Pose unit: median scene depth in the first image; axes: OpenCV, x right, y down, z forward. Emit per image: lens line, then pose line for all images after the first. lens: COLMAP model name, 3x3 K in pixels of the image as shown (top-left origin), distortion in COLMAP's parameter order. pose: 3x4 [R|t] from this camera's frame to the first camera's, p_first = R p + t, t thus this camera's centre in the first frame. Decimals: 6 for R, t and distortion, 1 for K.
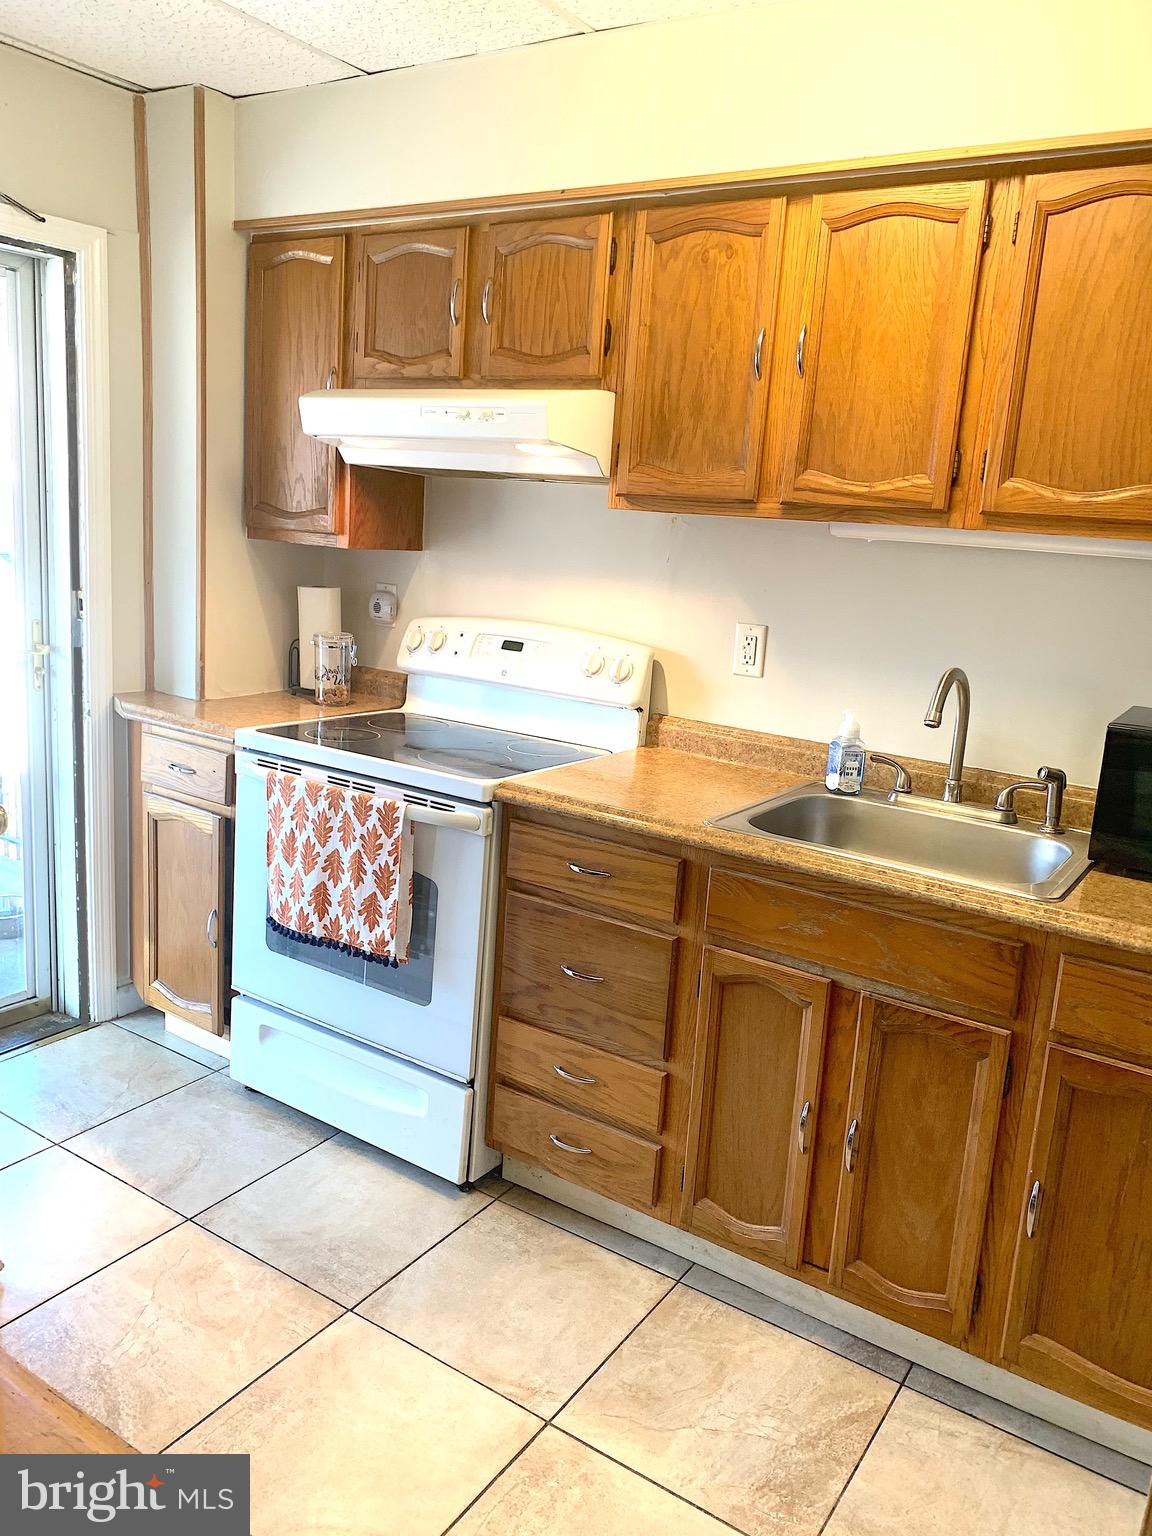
lens RADIAL K [[1156.1, 0, 582.5], [0, 1156.1, 760.6], [0, 0, 1]] dist [0.050101, -0.185998]
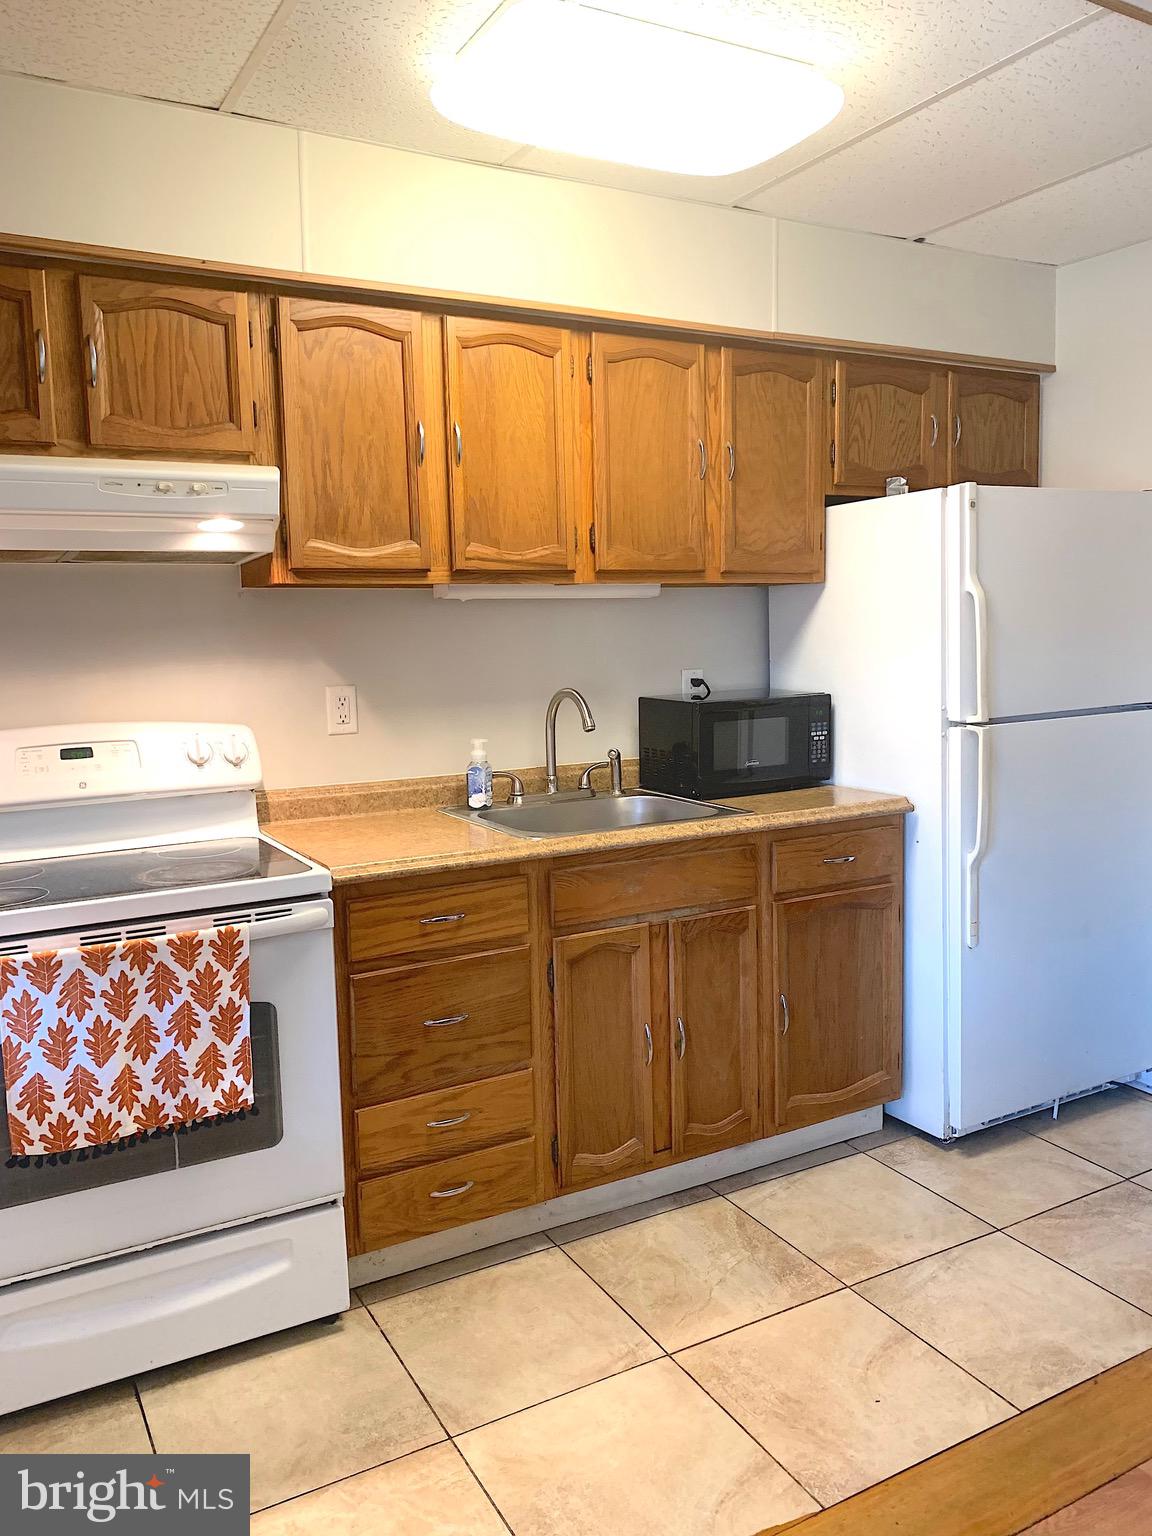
lens RADIAL K [[1156.1, 0, 582.5], [0, 1156.1, 760.6], [0, 0, 1]] dist [0.050101, -0.185998]
pose [[0.455680, -0.179085, 0.871943, -0.782319], [0.232029, 0.969586, 0.077880, -0.091726], [-0.859371, 0.166828, 0.483374, 0.335333]]
